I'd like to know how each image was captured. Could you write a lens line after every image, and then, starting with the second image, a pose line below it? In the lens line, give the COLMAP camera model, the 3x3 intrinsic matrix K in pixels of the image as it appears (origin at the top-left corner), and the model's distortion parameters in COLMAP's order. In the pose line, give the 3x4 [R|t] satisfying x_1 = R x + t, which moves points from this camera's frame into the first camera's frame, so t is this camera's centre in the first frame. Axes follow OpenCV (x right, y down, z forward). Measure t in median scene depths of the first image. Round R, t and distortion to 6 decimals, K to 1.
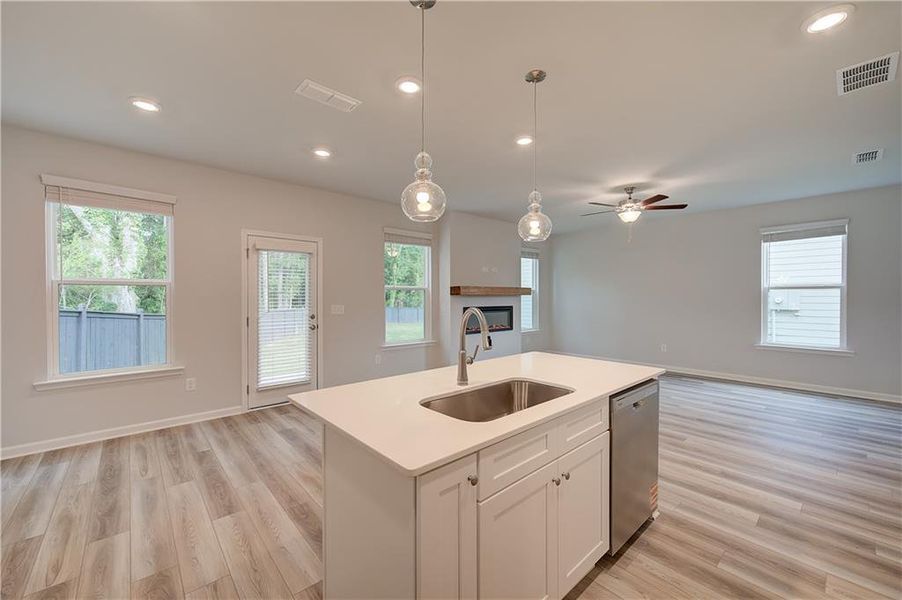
lens RADIAL K [[361.2, 0, 453.8], [0, 361.2, 299.7], [0, 0, 1]] dist [0.002584, -0.000256]
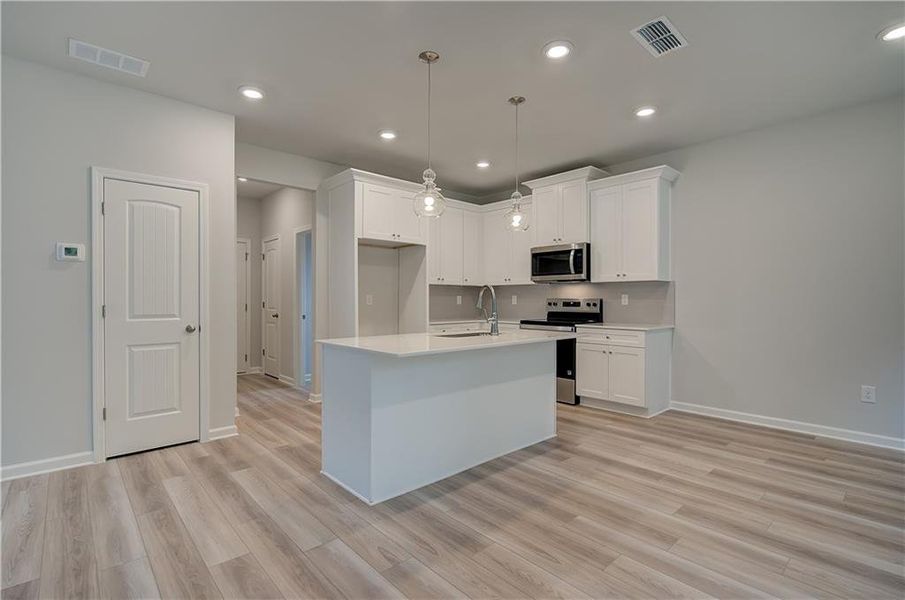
lens RADIAL K [[429.2, 0, 452.5], [0, 429.2, 300.0], [0, 0, 1]] dist [-0.006951, -0.000092]
pose [[-0.999963, 0.001006, -0.008536, 0.082433], [0.000915, 0.999943, 0.010671, 0.025901], [0.008546, 0.010663, -0.999907, 1.078669]]
